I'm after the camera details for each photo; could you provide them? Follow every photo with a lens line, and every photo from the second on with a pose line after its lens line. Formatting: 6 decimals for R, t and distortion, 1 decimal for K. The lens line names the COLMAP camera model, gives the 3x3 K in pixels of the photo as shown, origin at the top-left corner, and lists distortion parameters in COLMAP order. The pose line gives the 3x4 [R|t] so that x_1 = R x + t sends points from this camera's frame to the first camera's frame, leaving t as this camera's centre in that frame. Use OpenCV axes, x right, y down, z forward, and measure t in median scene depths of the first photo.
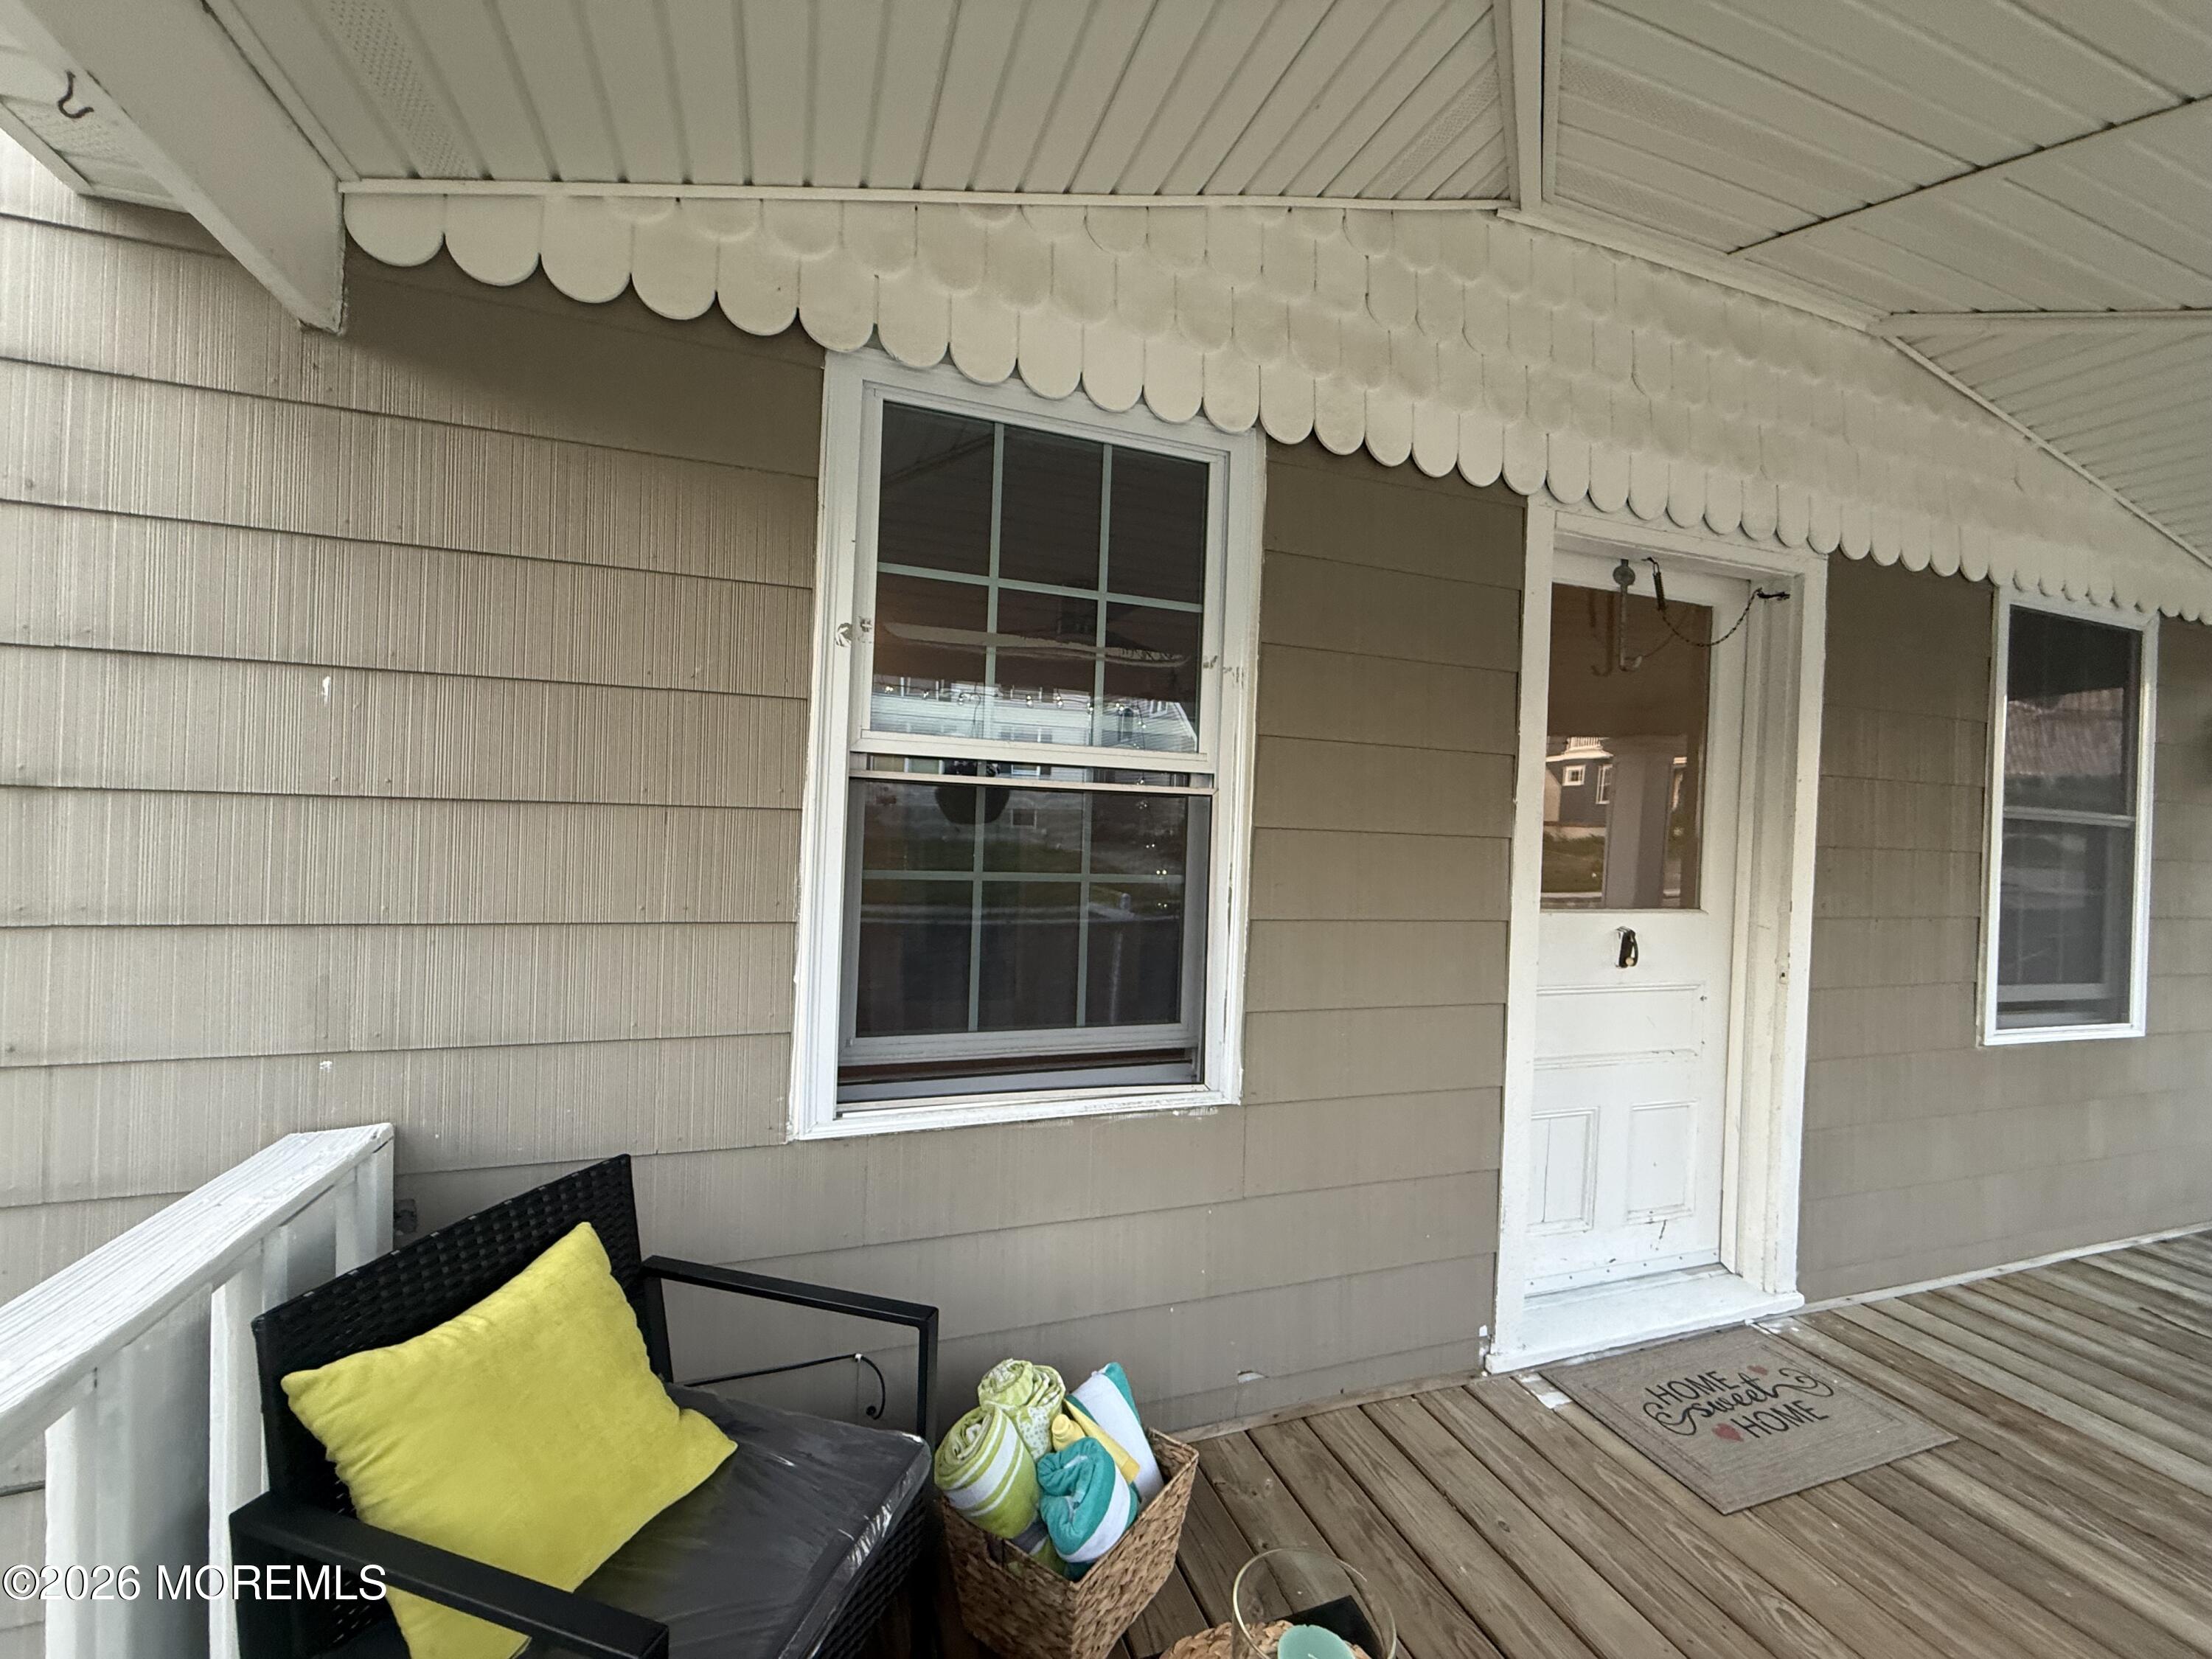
lens RADIAL K [[882.5, 0, 1102.7], [0, 882.5, 823.2], [0, 0, 1]] dist [-0.000192, 0.000570]
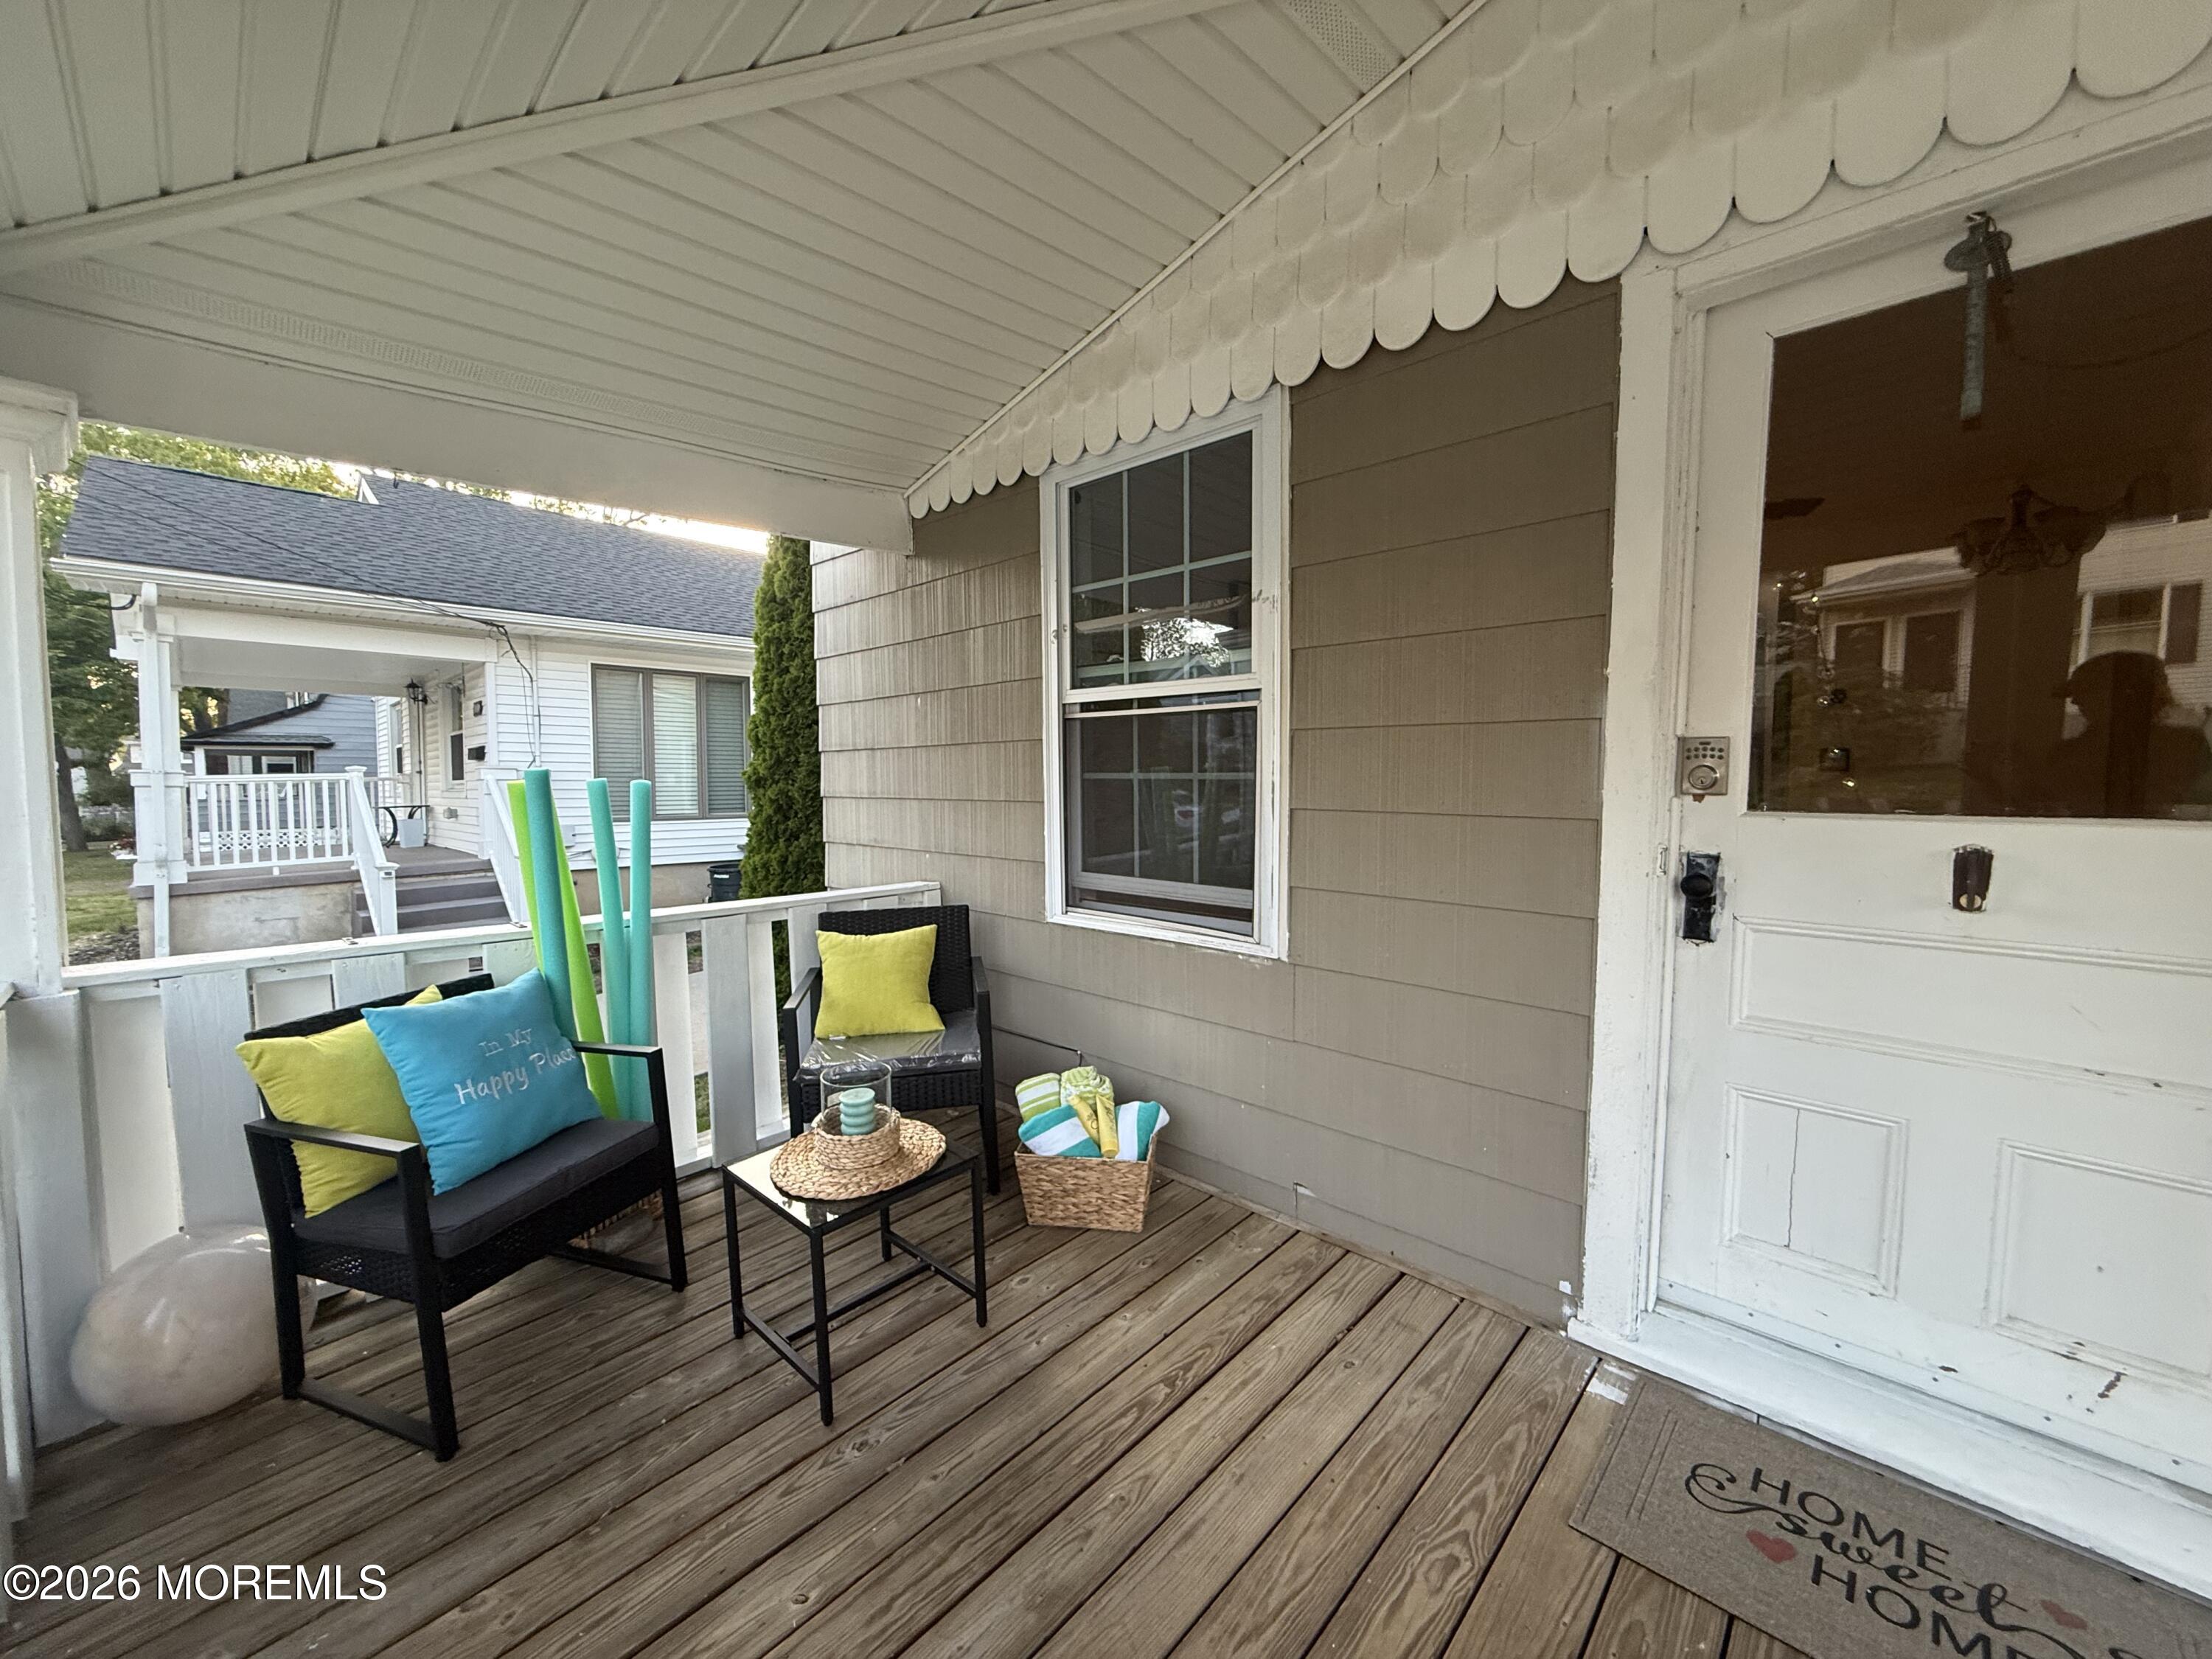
lens RADIAL K [[882.5, 0, 1109.3], [0, 882.5, 828.1], [0, 0, 1]] dist [-0.000192, 0.000570]
pose [[0.449415, 0.023078, -0.893025, 1.130498], [0.034269, 0.998485, 0.043049, 0.077662], [0.892666, -0.049950, 0.447943, 0.258364]]
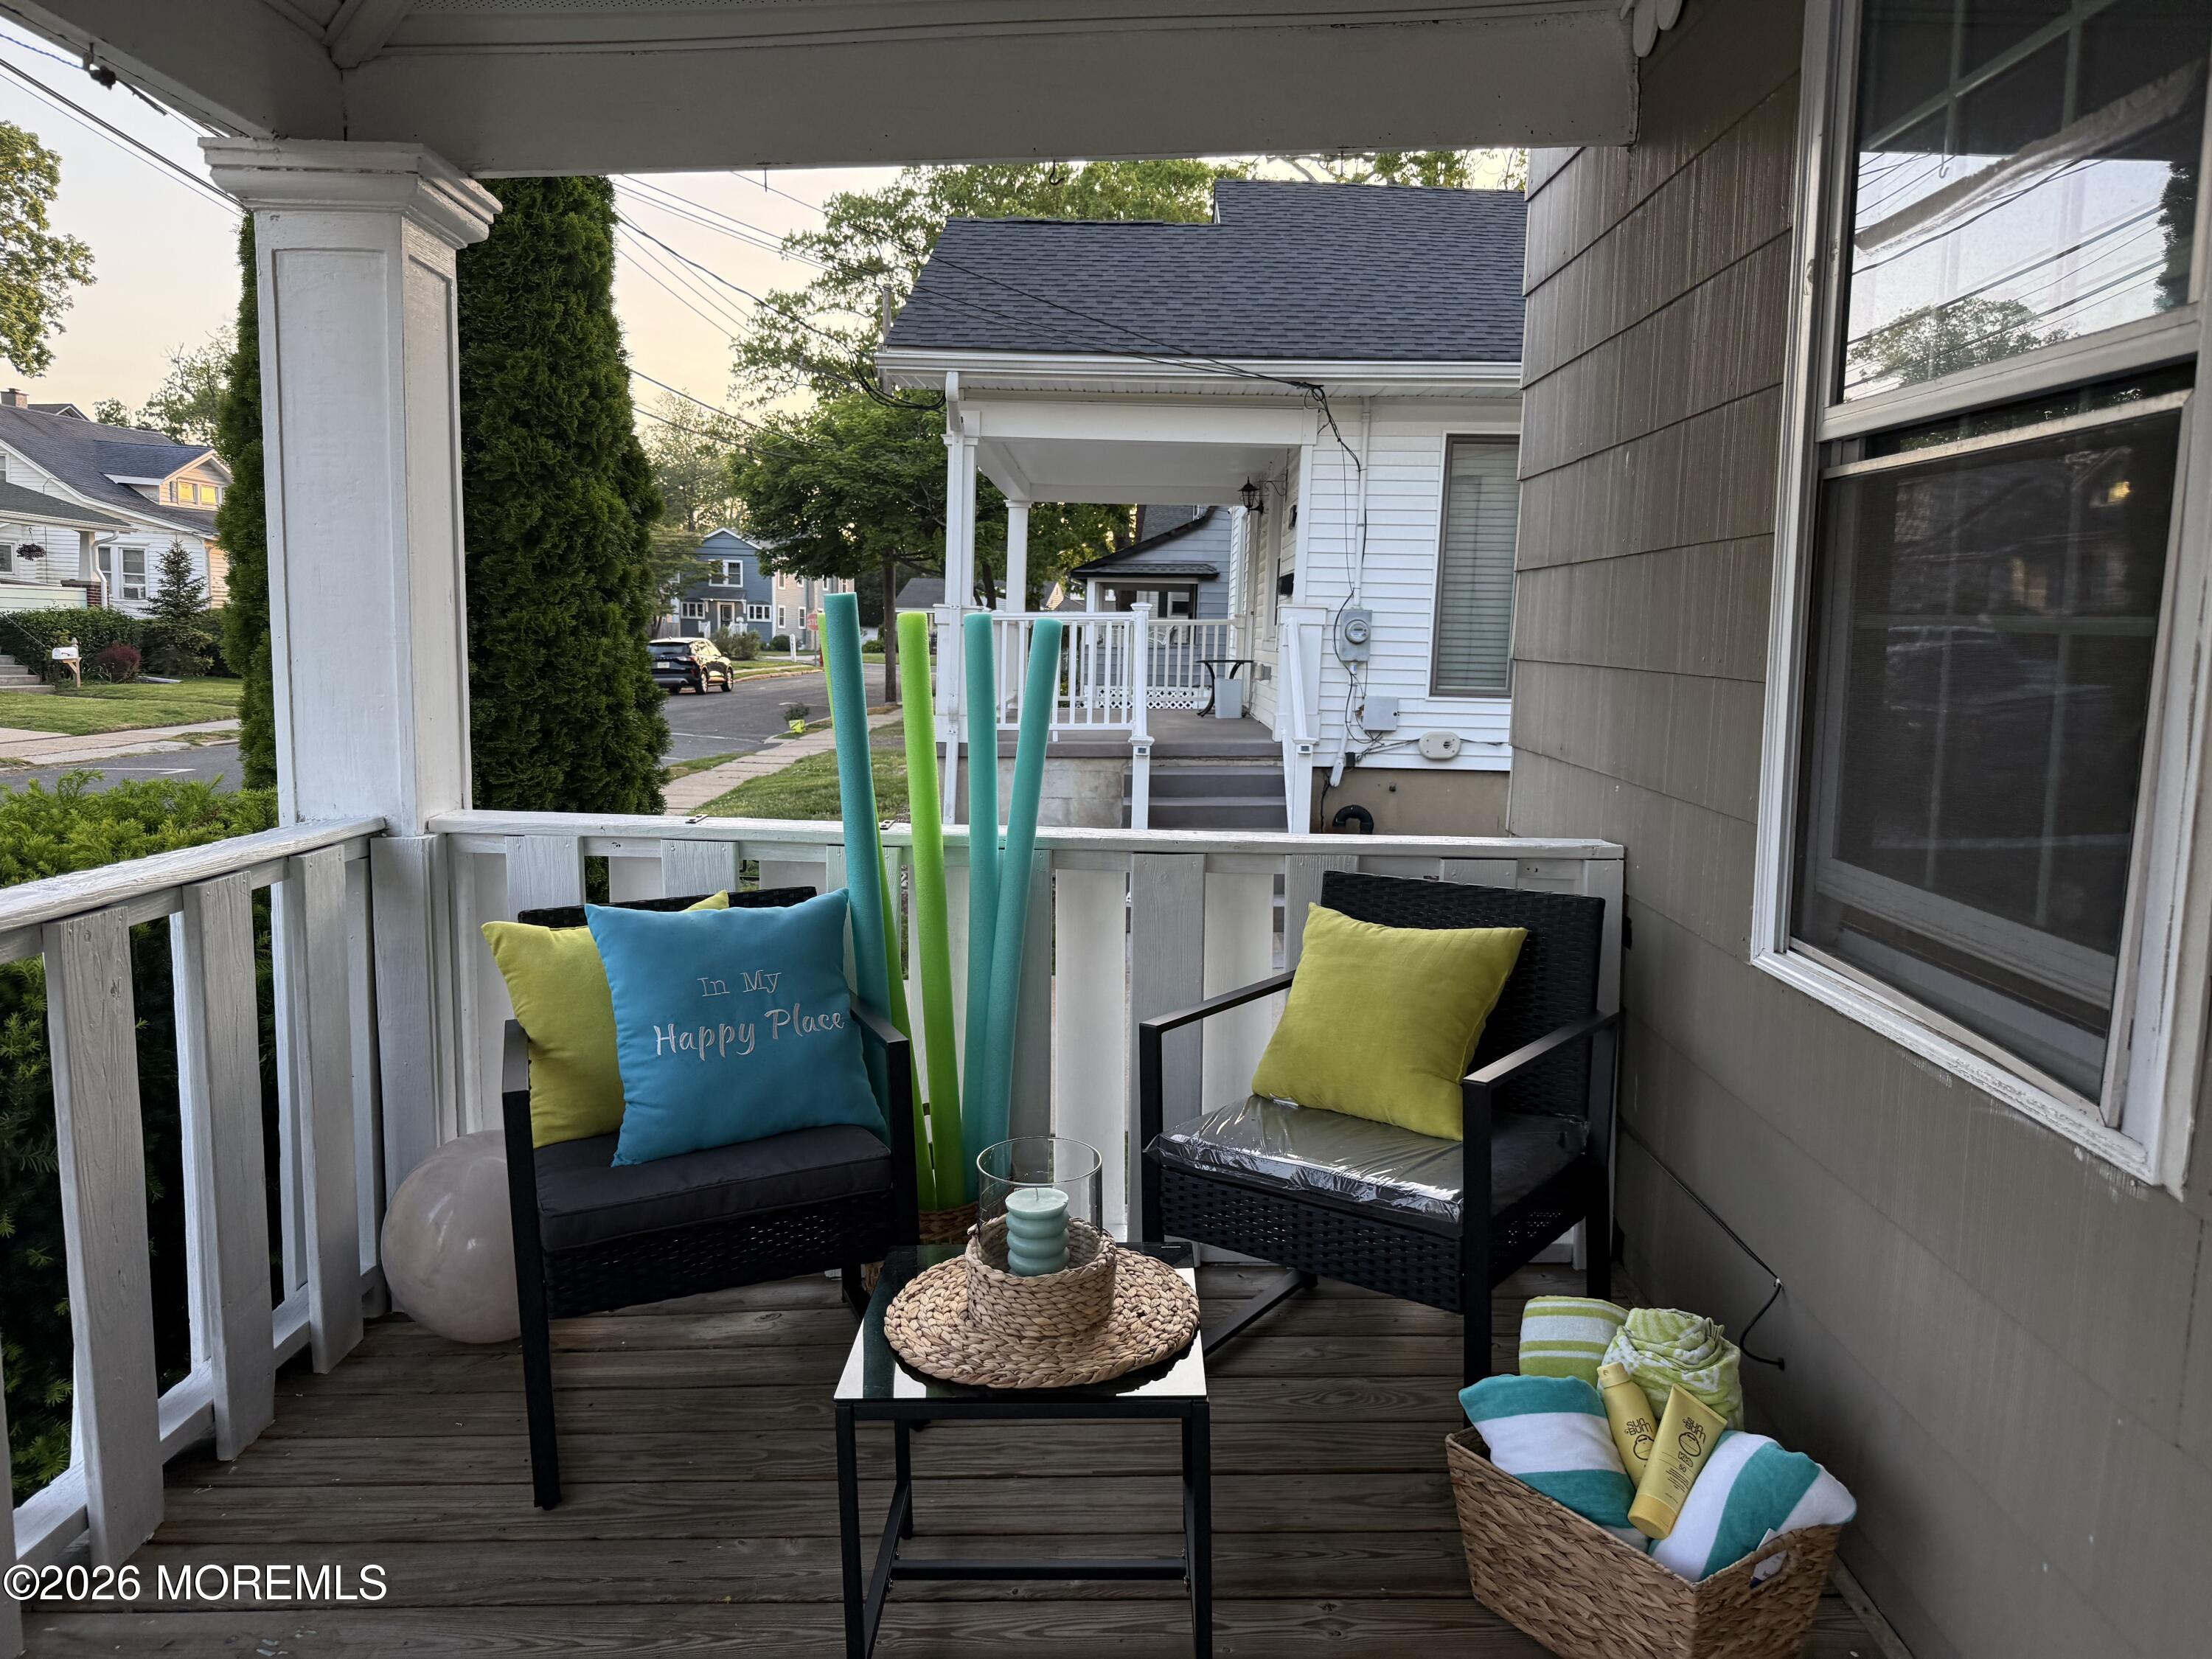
lens RADIAL K [[1568.8, 0, 1096.8], [0, 1568.8, 834.0], [0, 0, 1]] dist [0.051210, -0.015640]
pose [[-0.359353, 0.091748, -0.928681, 0.979883], [-0.009942, 0.994722, 0.102120, 0.090745], [0.933149, 0.045930, -0.356544, 0.807479]]
